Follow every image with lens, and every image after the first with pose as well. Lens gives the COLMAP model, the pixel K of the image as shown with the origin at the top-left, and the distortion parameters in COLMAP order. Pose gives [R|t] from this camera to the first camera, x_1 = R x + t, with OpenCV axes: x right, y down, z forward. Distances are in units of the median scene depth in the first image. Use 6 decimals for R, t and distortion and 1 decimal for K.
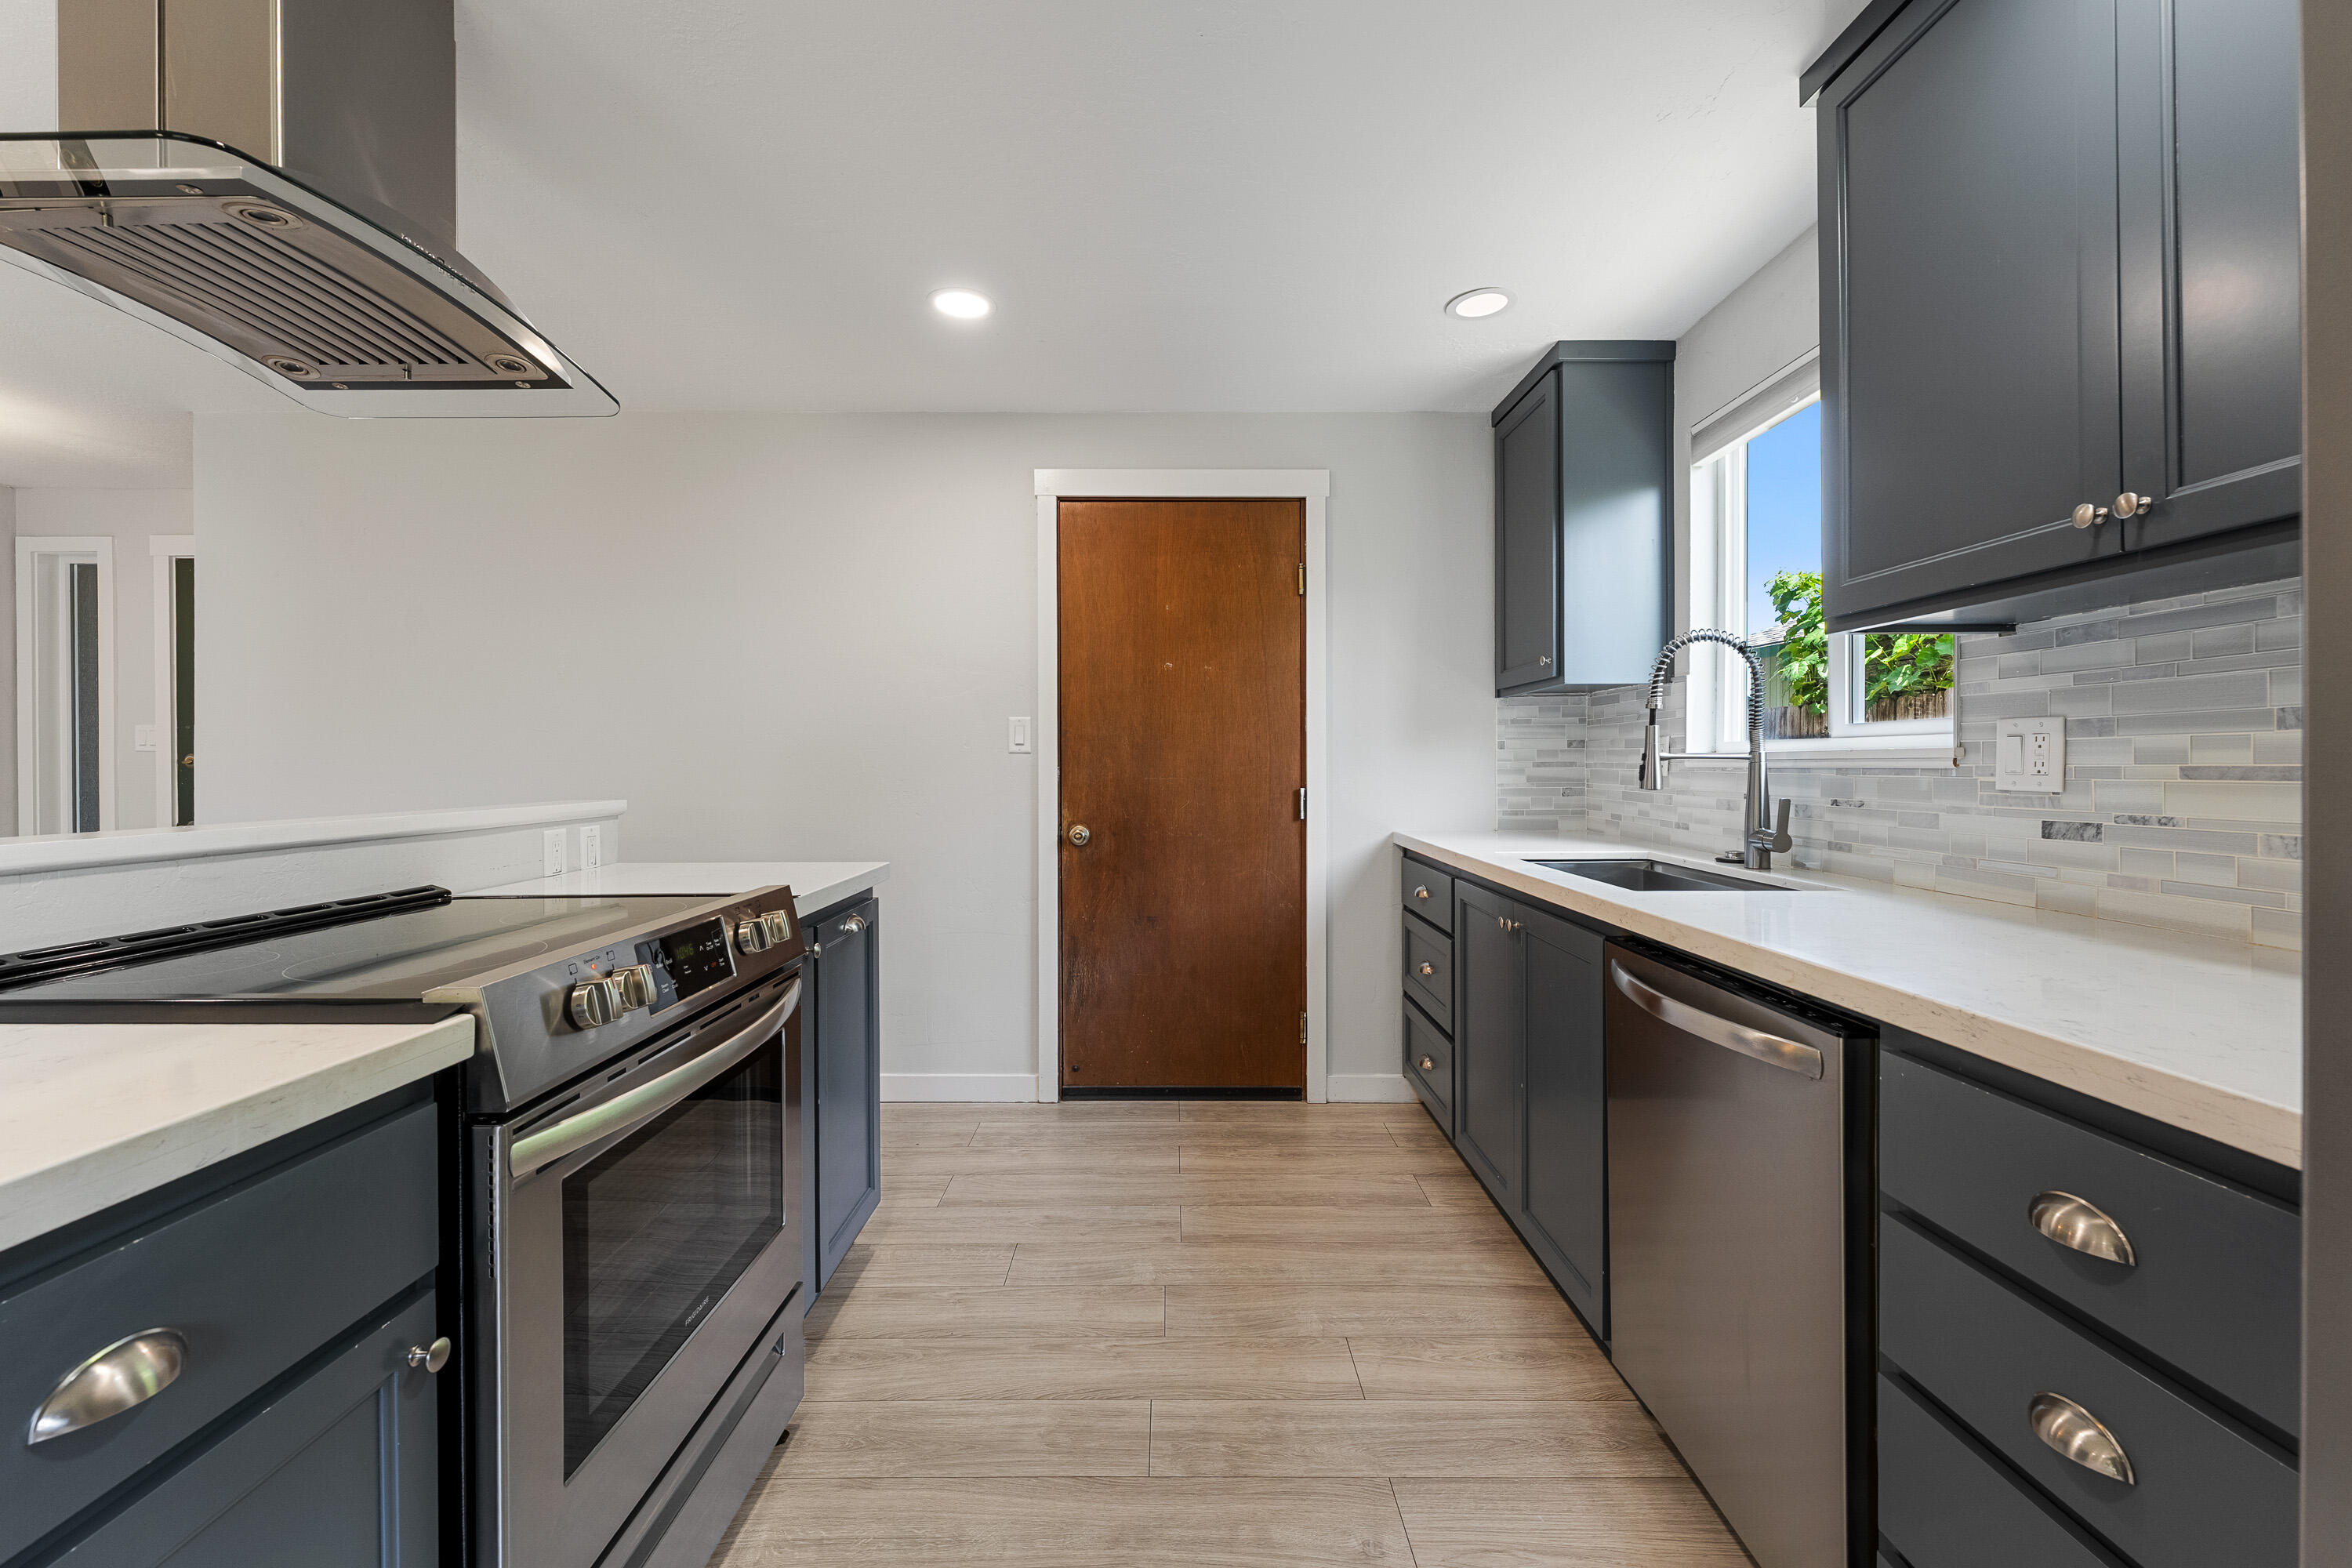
lens RADIAL K [[956.5, 0, 1168.1], [0, 956.5, 764.4], [0, 0, 1]] dist [-0.000104, -0.000011]
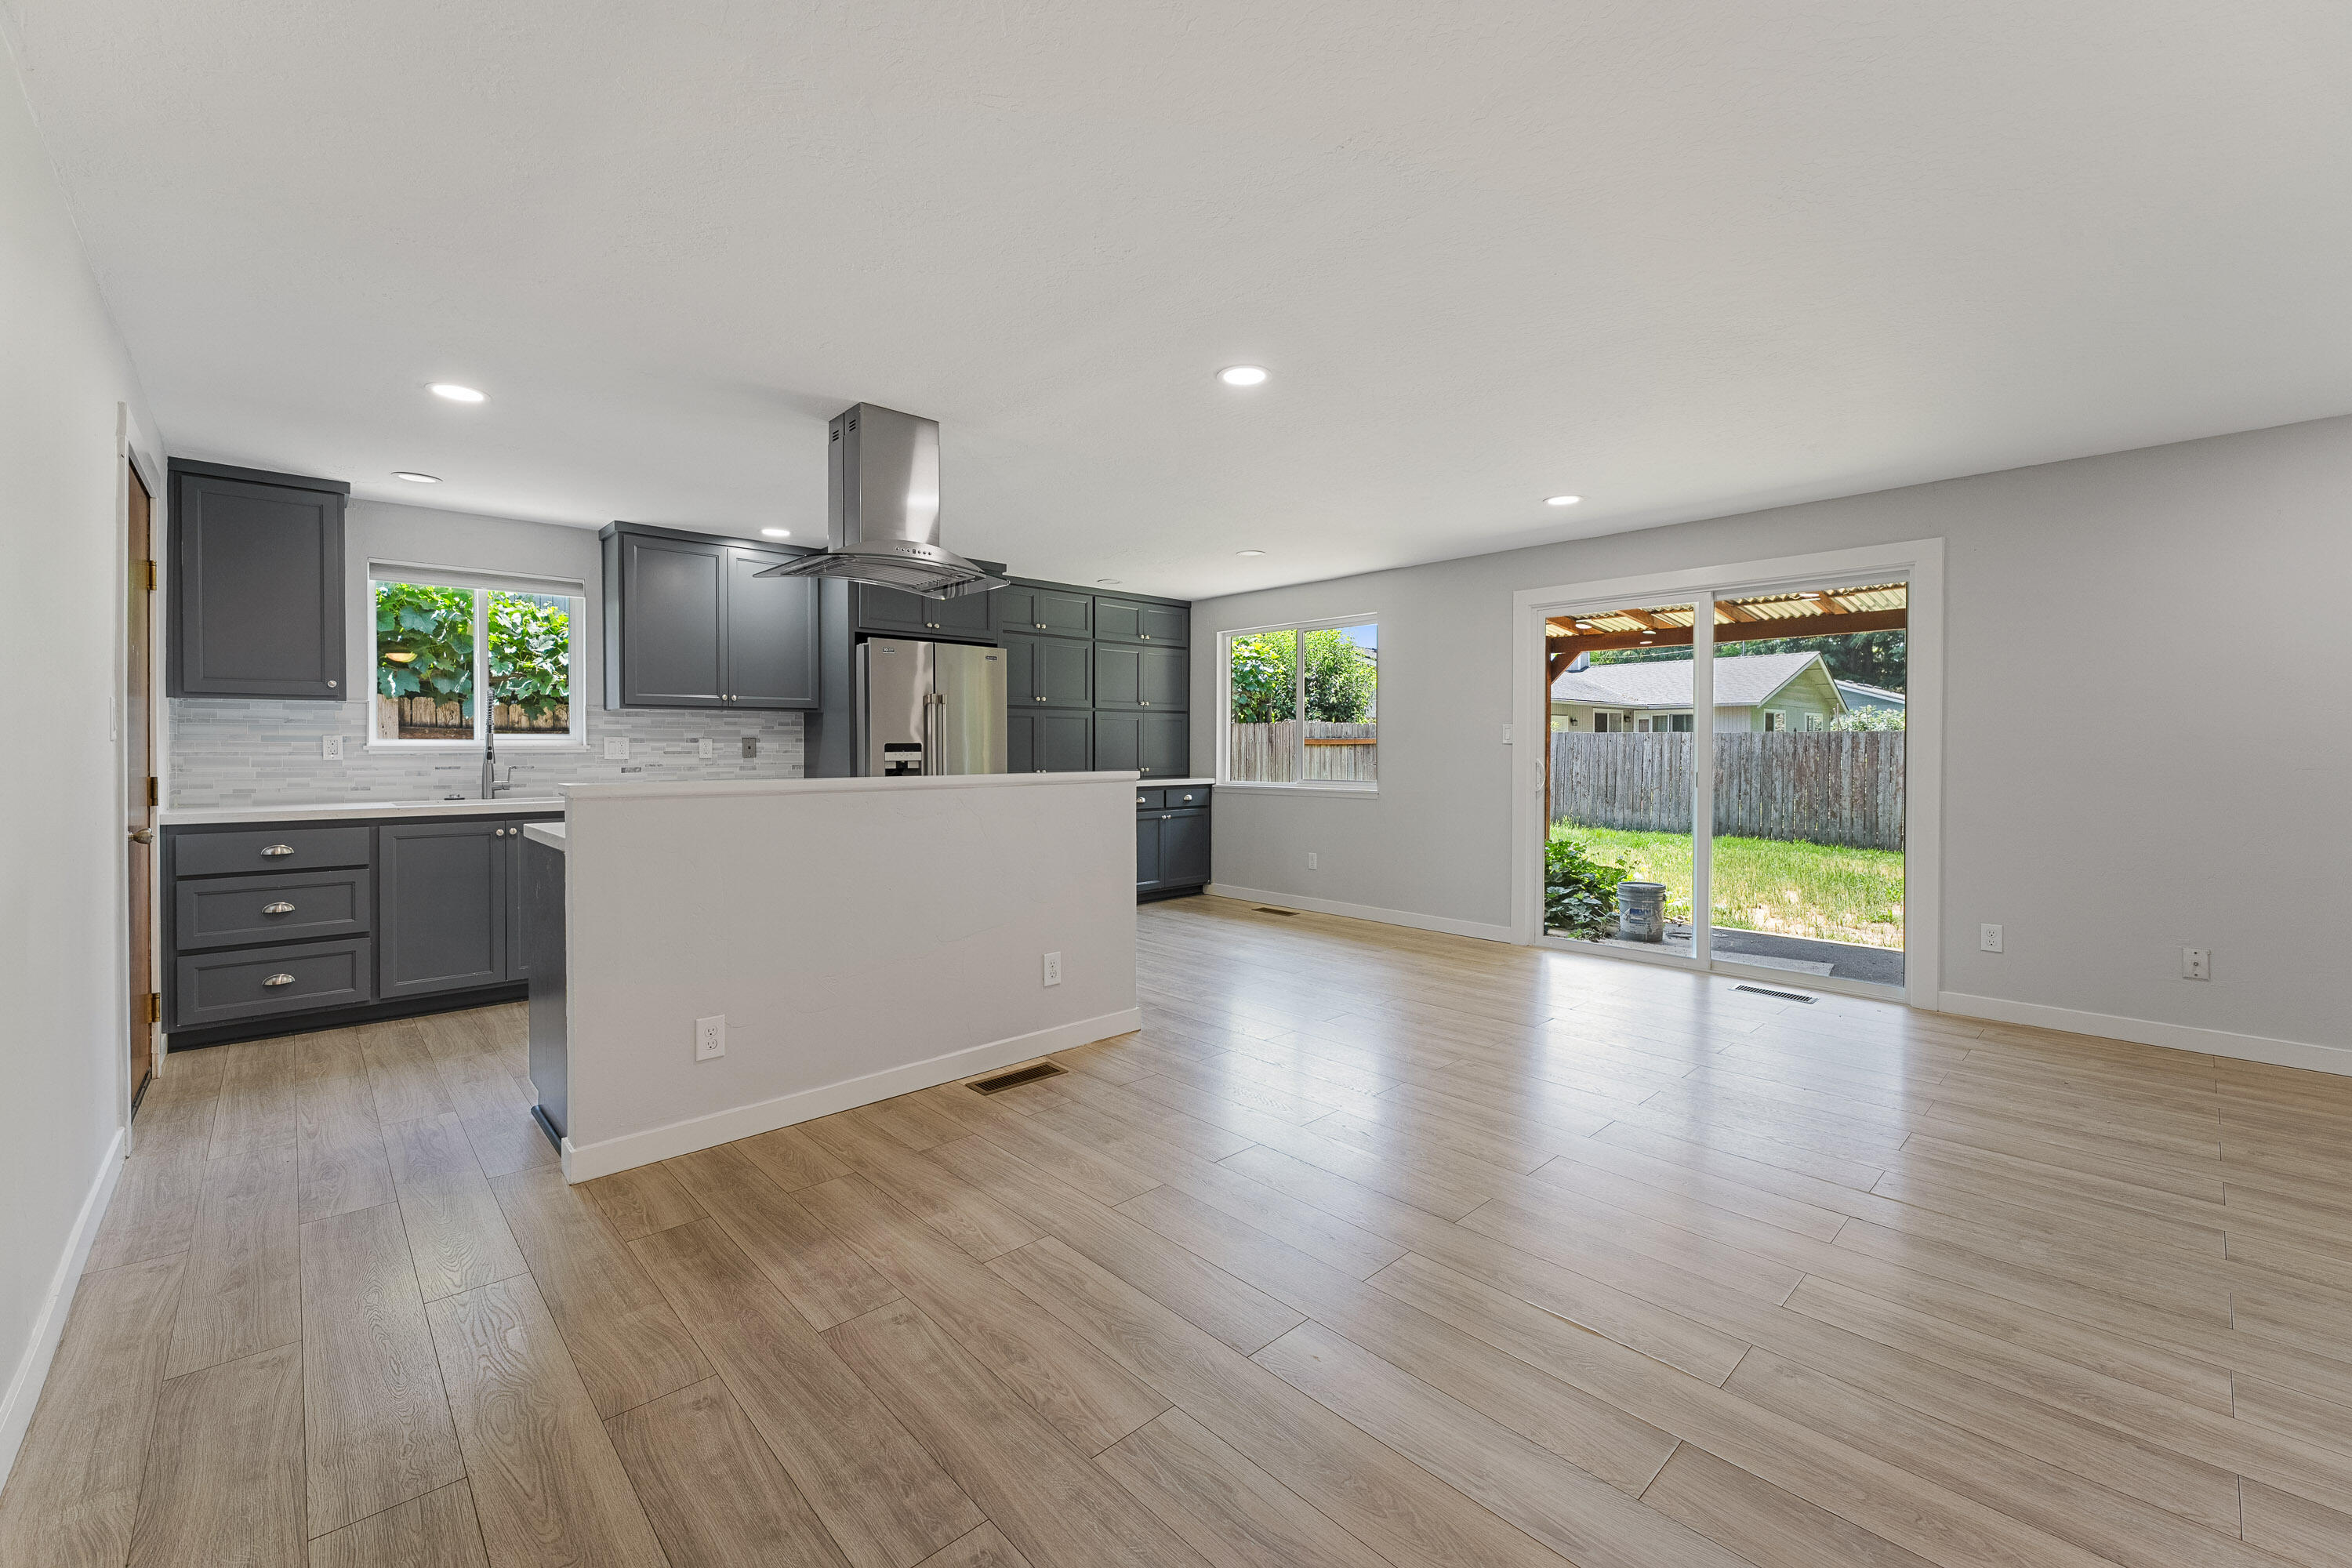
lens RADIAL K [[944.9, 0, 1170.8], [0, 944.9, 756.3], [0, 0, 1]] dist [-0.000897, -0.000081]
pose [[-0.682804, -0.004063, 0.730591, -2.137260], [0.004469, 0.999943, 0.009737, -0.003759], [-0.730588, 0.009914, -0.682746, 1.399658]]
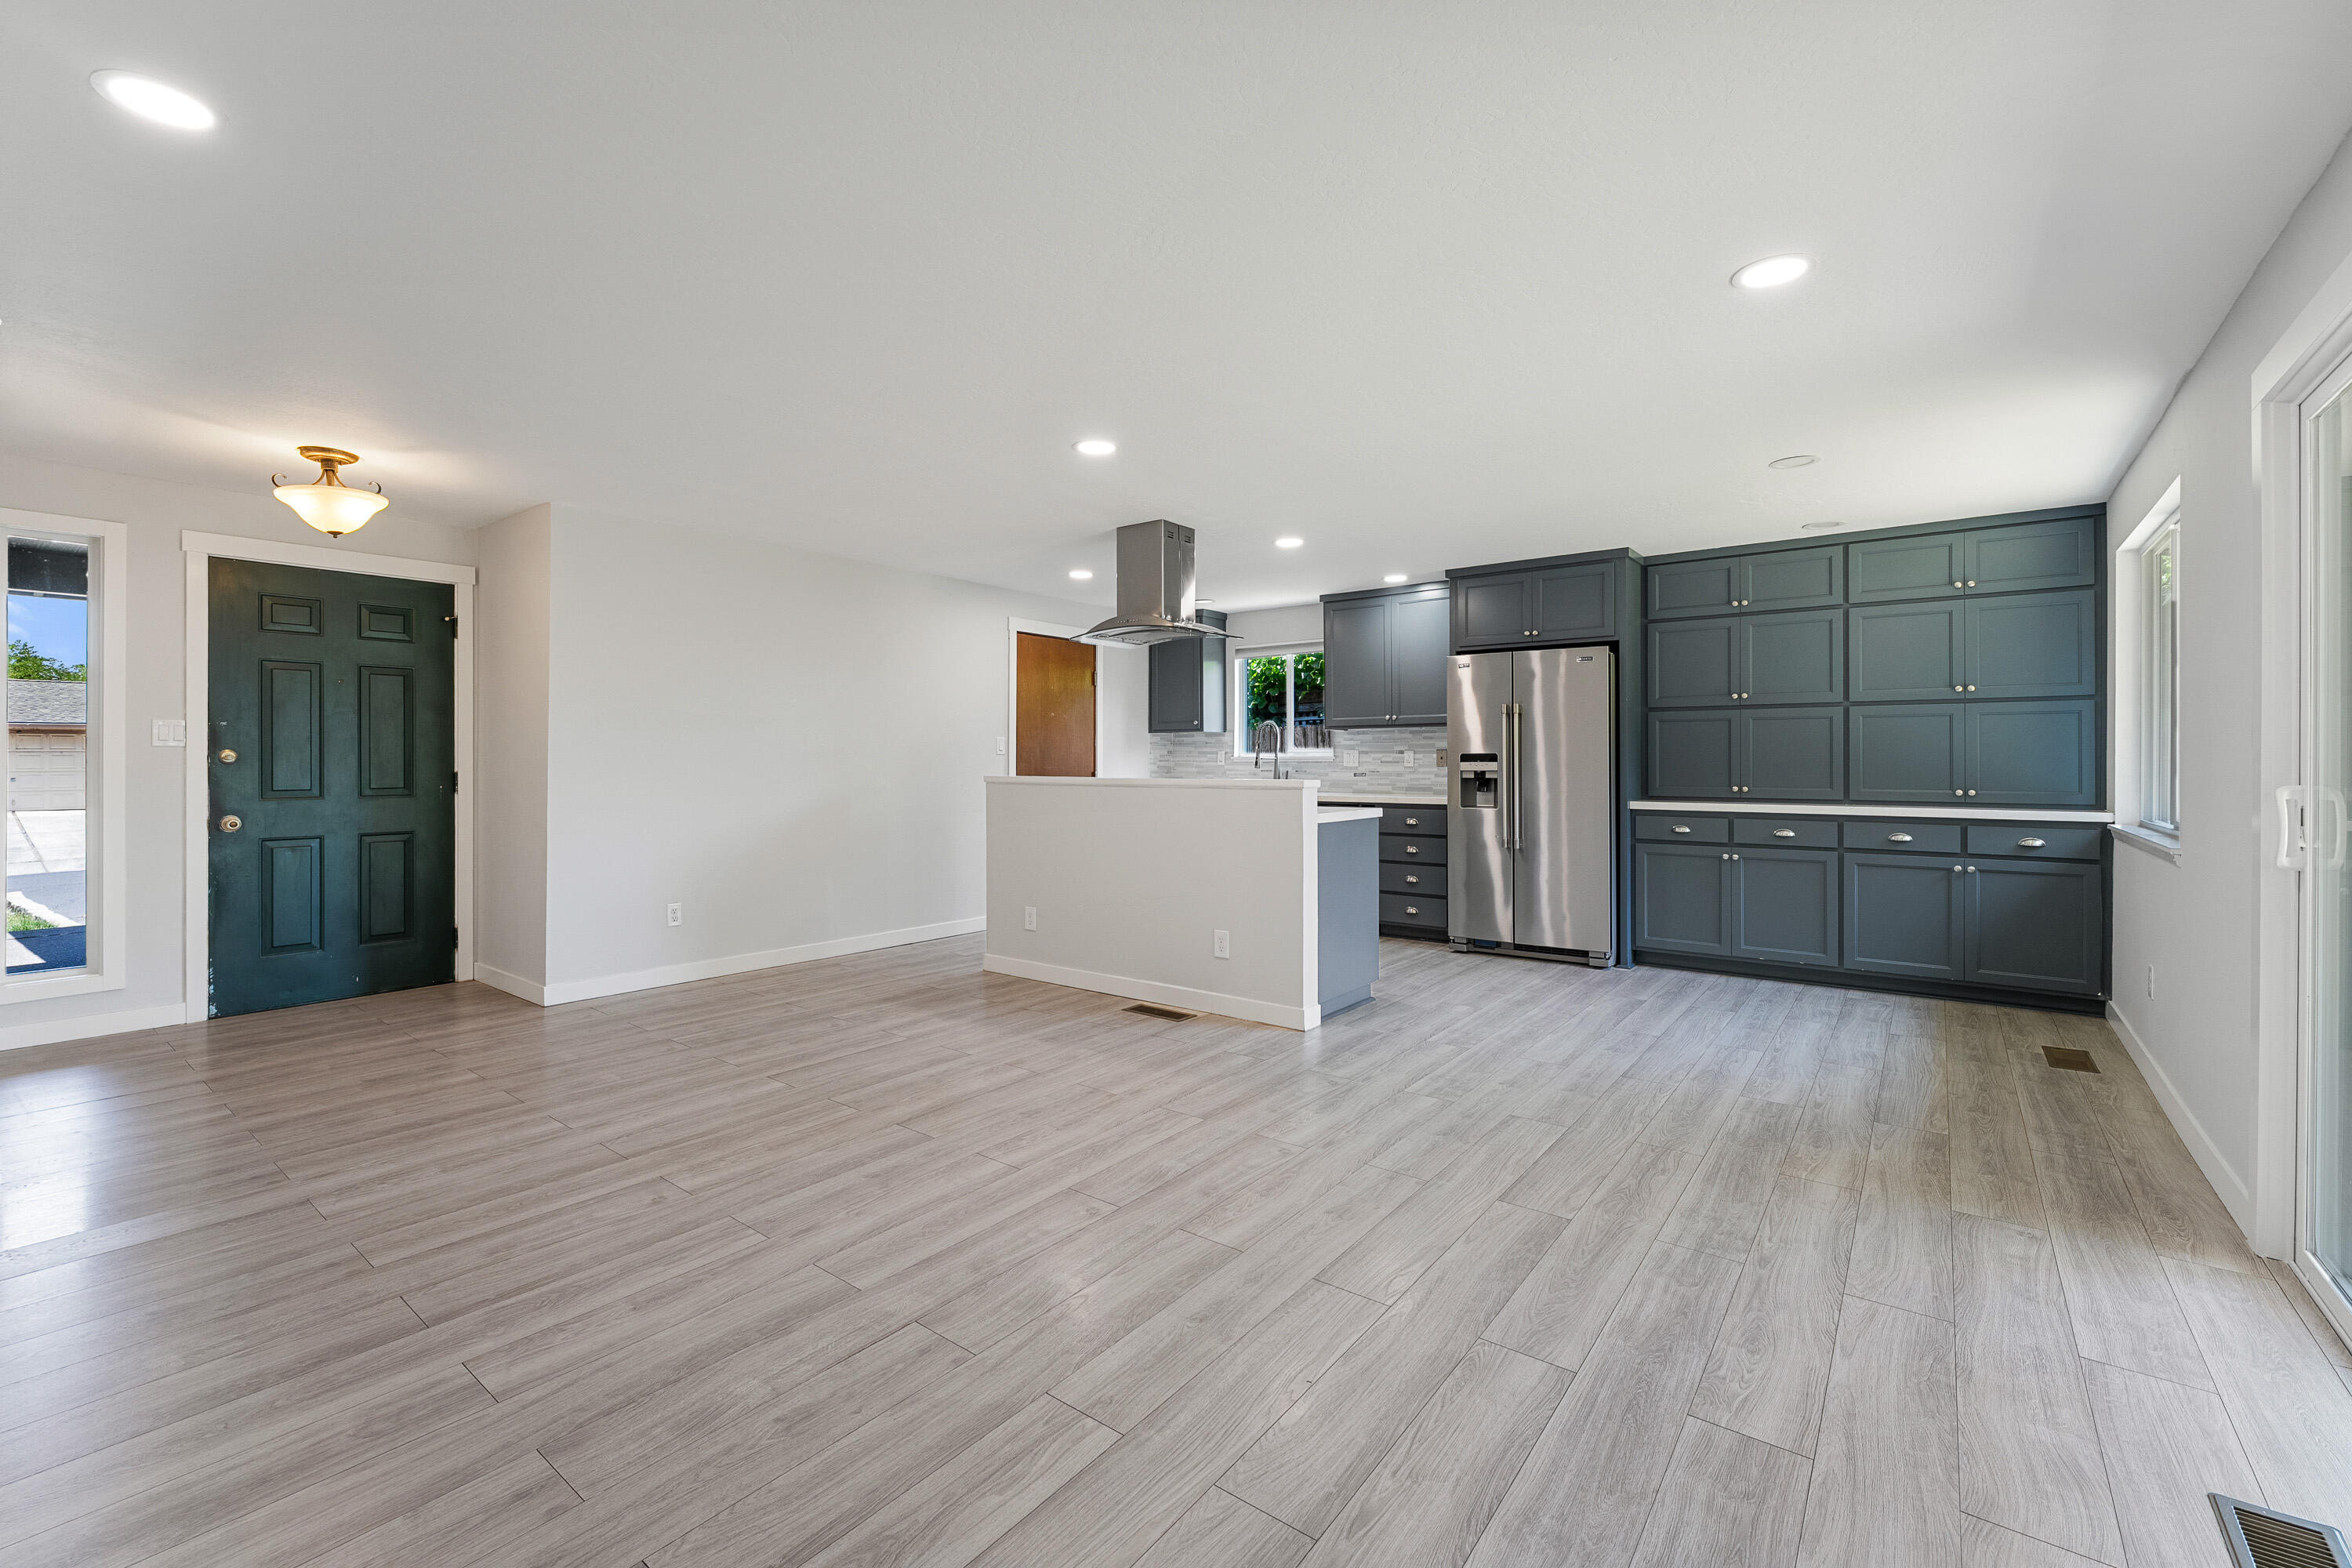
lens RADIAL K [[990.8, 0, 1177.0], [0, 990.8, 756.1], [0, 0, 1]] dist [0.001100, 0.000370]
pose [[0.606882, 0.004764, 0.794778, -2.504351], [0.000488, 0.999980, -0.006367, 0.006778], [-0.794792, 0.004252, 0.606867, -0.890262]]
